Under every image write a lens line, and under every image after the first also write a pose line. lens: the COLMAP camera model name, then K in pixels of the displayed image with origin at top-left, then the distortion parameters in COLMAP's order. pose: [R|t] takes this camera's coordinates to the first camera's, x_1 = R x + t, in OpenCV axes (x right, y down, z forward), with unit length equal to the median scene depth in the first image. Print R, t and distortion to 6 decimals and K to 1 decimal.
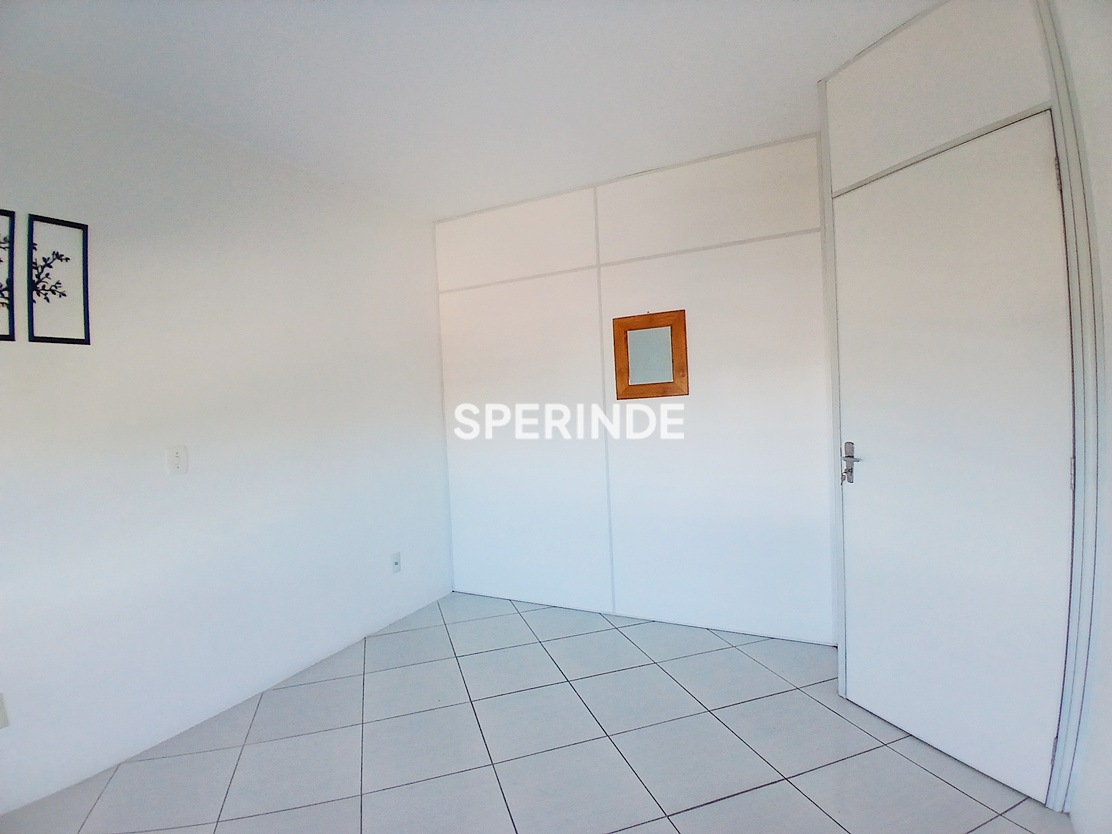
lens RADIAL K [[546.4, 0, 552.1], [0, 546.4, 419.9], [0, 0, 1]] dist [0.003879, -0.043383]
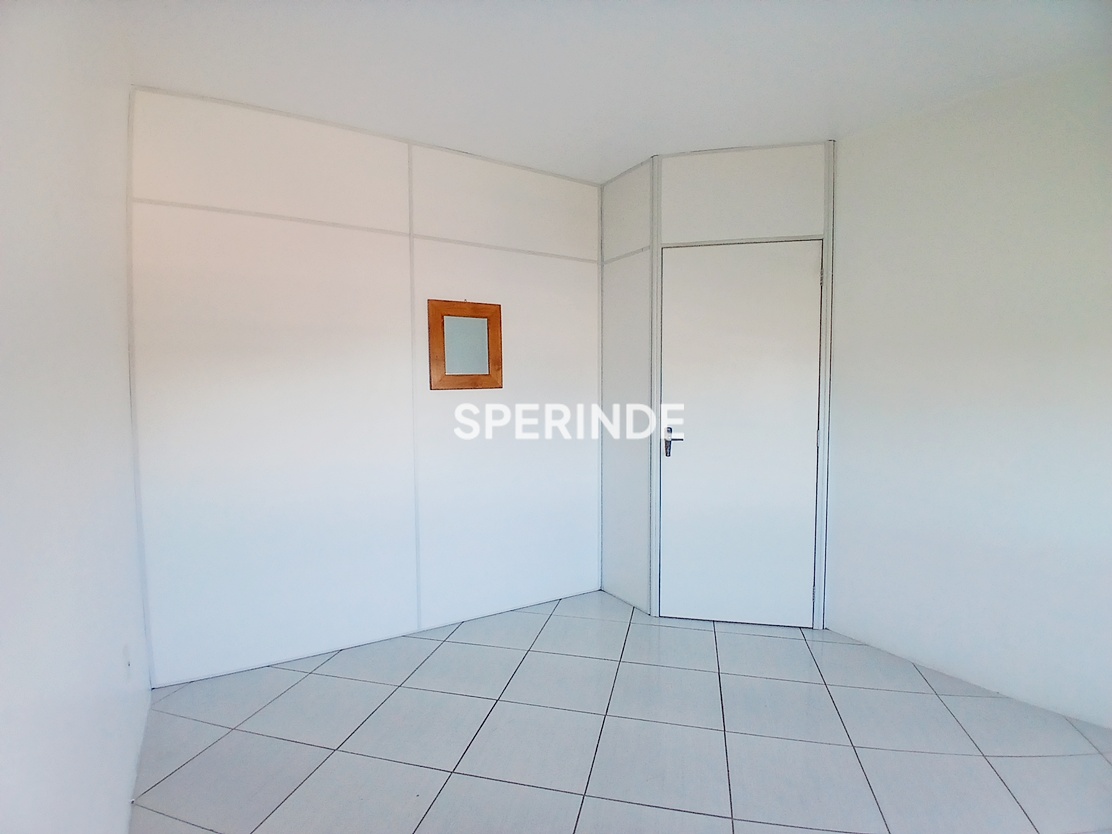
lens RADIAL K [[546.4, 0, 552.1], [0, 546.4, 419.9], [0, 0, 1]] dist [0.003879, -0.043383]
pose [[0.536707, -0.000766, 0.843768, -0.543924], [0.004415, 0.999988, -0.001901, 0.015288], [-0.843757, 0.004746, 0.536704, 0.354015]]
